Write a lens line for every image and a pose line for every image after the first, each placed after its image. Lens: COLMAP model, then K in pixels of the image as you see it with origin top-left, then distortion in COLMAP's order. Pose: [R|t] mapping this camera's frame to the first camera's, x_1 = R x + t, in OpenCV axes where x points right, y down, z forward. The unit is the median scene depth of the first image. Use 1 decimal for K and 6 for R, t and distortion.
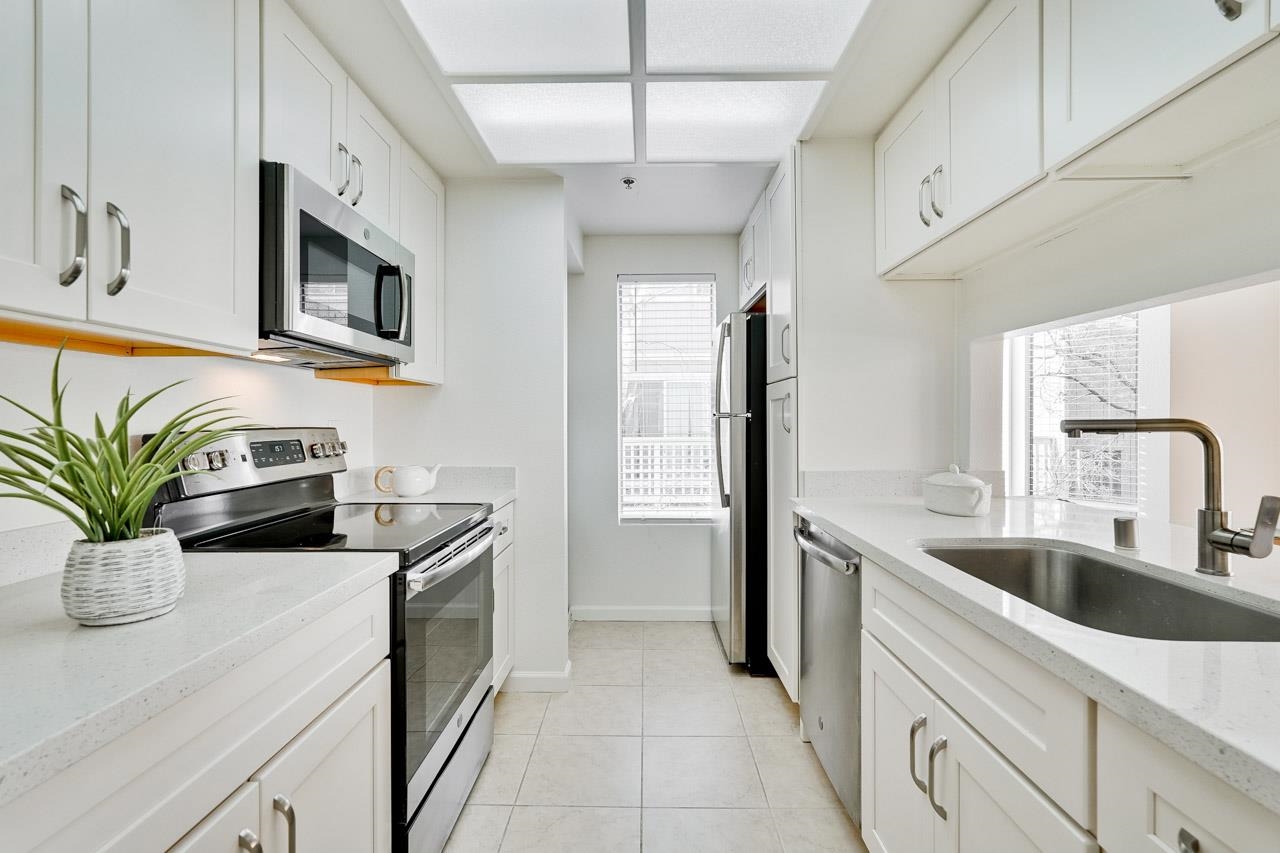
lens RADIAL K [[561.4, 0, 635.9], [0, 561.4, 435.6], [0, 0, 1]] dist [-0.021771, 0.010255]
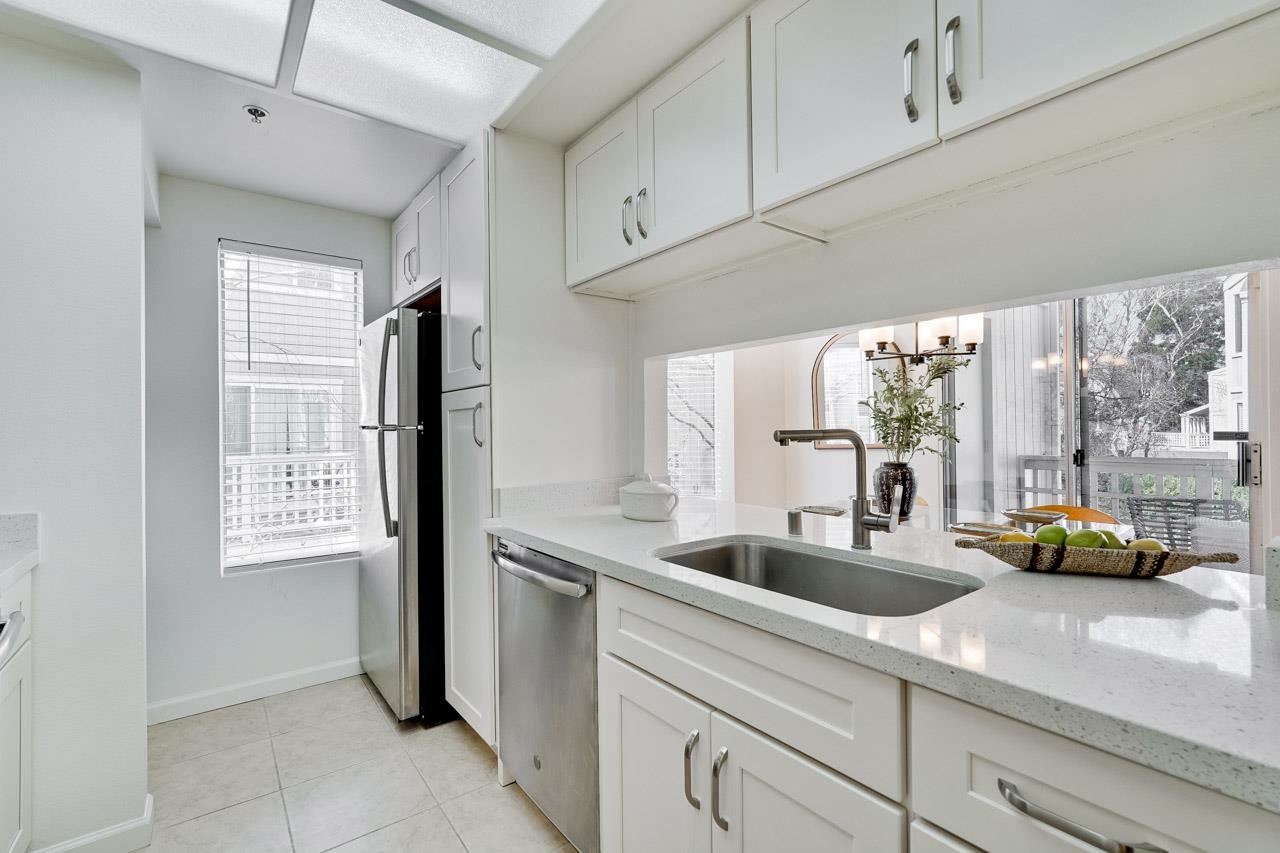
lens RADIAL K [[561.4, 0, 635.9], [0, 561.4, 435.6], [0, 0, 1]] dist [-0.021771, 0.010255]
pose [[0.786029, -0.011277, 0.618087, -0.090976], [0.024873, 0.999601, -0.013394, -0.005074], [-0.617689, 0.025902, 0.785996, 0.145847]]
